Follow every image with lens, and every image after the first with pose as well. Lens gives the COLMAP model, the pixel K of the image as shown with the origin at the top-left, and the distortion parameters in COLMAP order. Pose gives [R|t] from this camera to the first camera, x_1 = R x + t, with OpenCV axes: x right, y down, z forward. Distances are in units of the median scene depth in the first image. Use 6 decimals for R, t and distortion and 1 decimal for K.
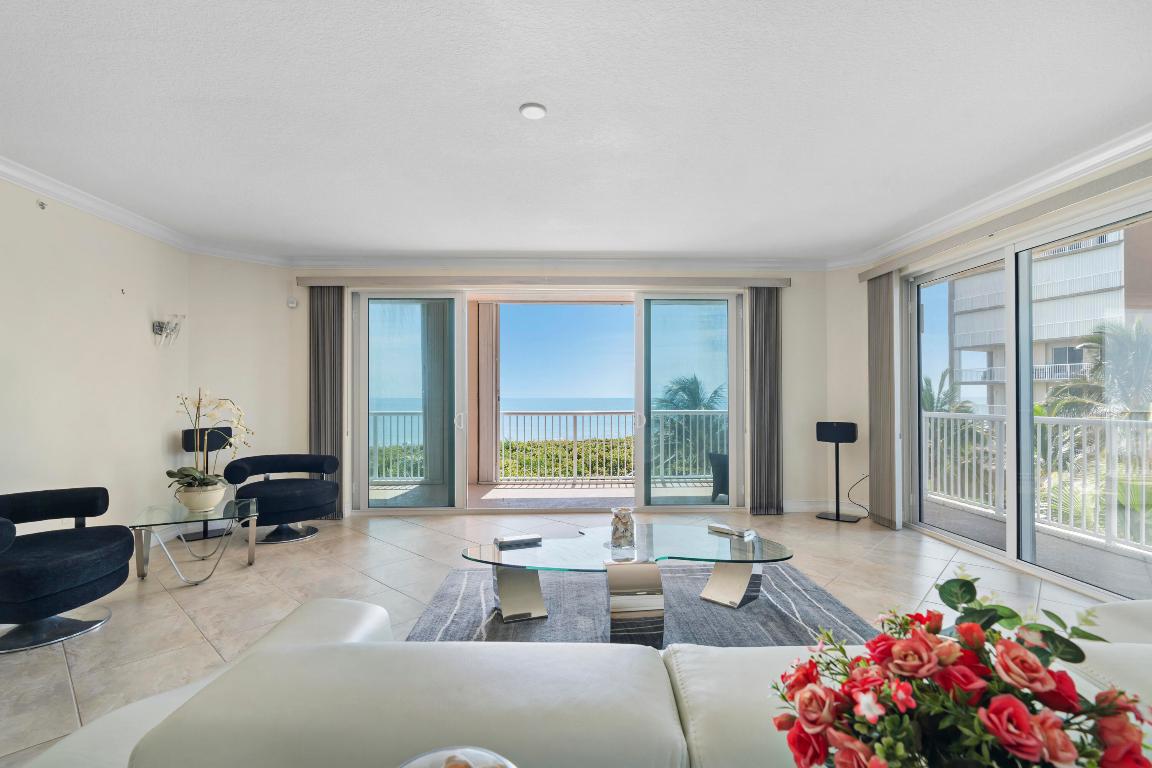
lens RADIAL K [[533.2, 0, 575.9], [0, 533.2, 389.6], [0, 0, 1]] dist [-0.014988, 0.000092]
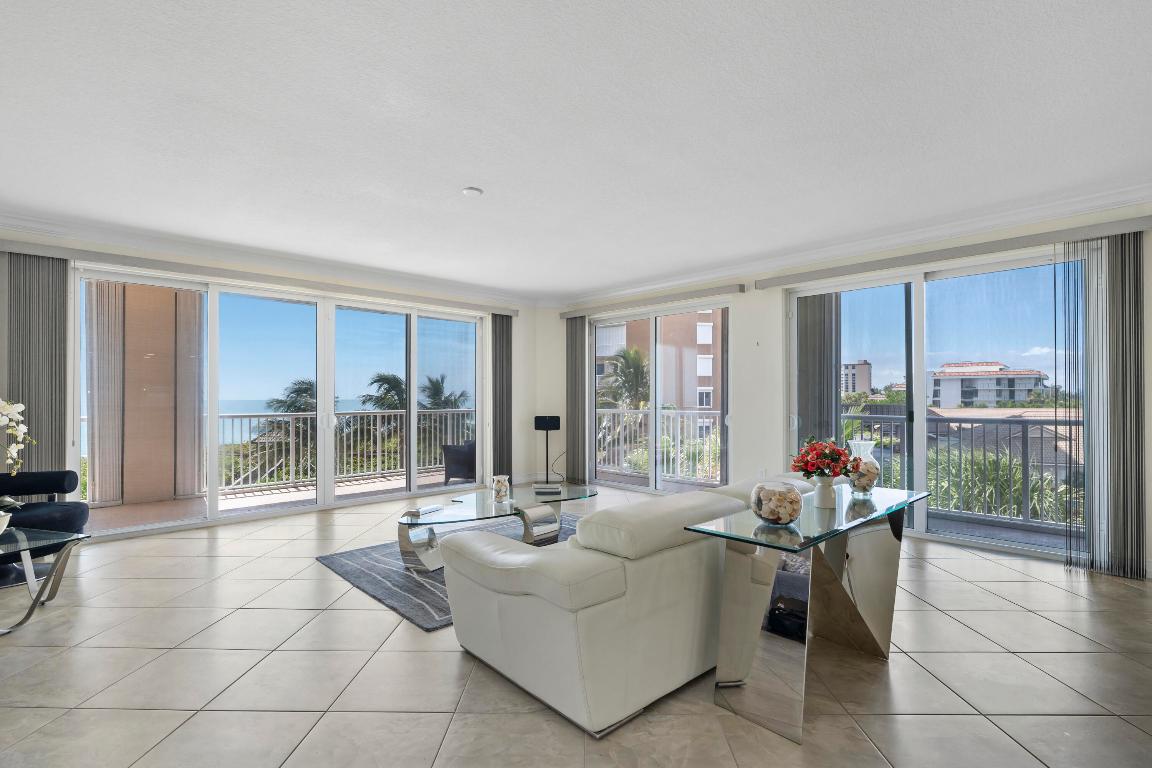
lens RADIAL K [[533.2, 0, 557.5], [0, 533.2, 394.3], [0, 0, 1]] dist [-0.014988, 0.000092]
pose [[0.734927, 0.000569, 0.678146, -0.379378], [-0.007884, 0.999939, 0.007705, -0.006634], [-0.678101, -0.011009, 0.734887, -0.056501]]
